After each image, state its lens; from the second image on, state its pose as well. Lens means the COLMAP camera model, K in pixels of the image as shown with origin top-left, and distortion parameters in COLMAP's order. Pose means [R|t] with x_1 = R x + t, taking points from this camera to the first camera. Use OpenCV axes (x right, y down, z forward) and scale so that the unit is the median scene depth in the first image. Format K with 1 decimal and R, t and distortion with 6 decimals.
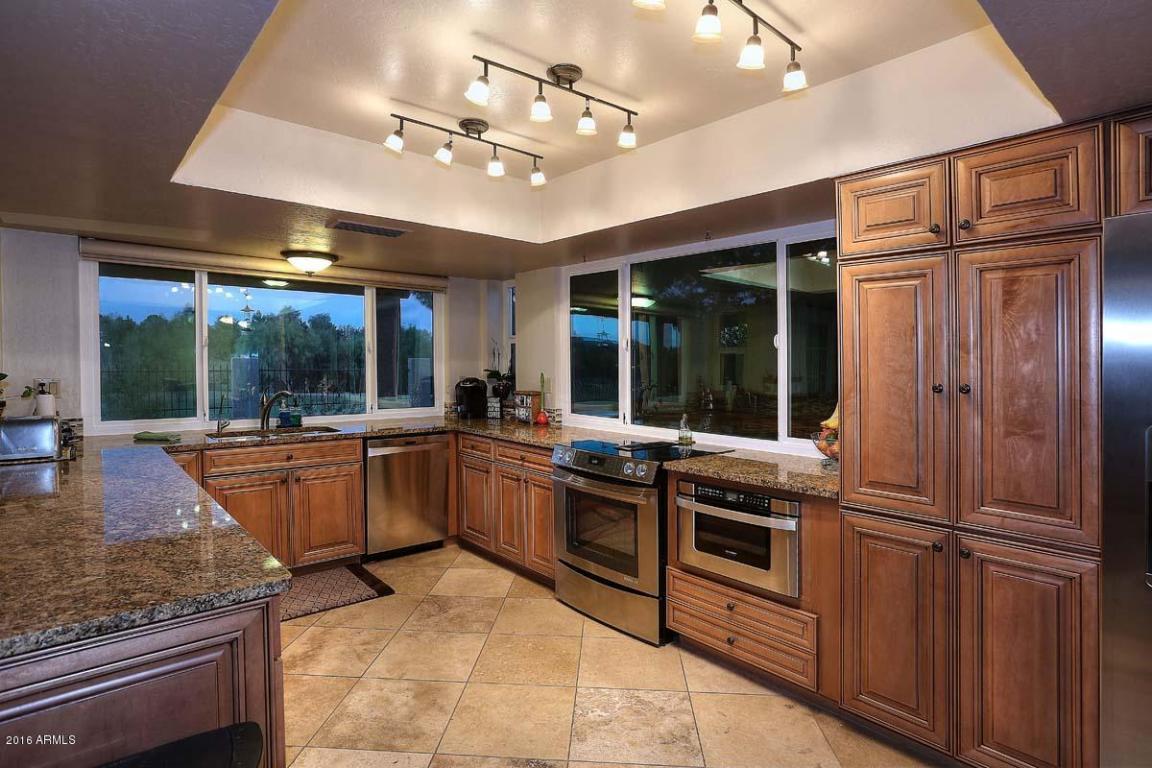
lens RADIAL K [[562.3, 0, 573.2], [0, 562.3, 356.5], [0, 0, 1]] dist [-0.001611, -0.000142]
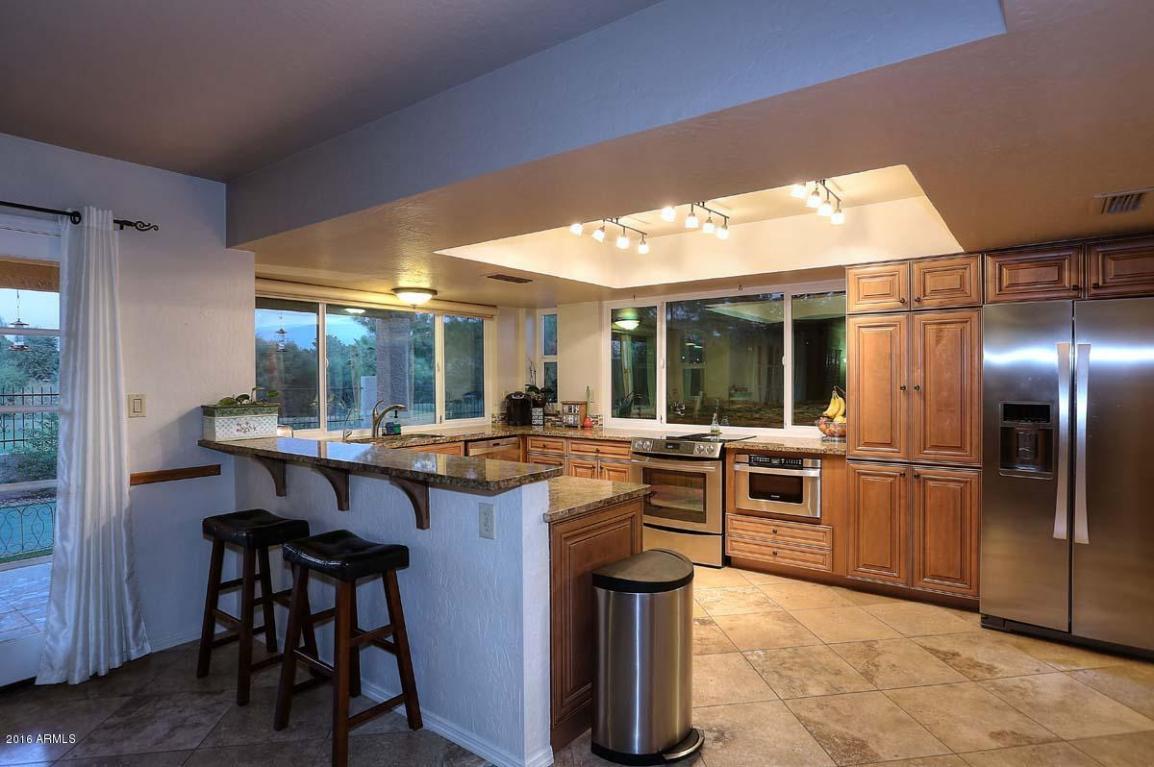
lens RADIAL K [[625.0, 0, 577.0], [0, 625.0, 383.5], [0, 0, 1]] dist [-0.001369, -0.000041]
pose [[0.972607, -0.015290, 0.231953, -0.599756], [0.011066, 0.999749, 0.019504, -0.005965], [-0.232192, -0.016403, 0.972532, -0.512531]]
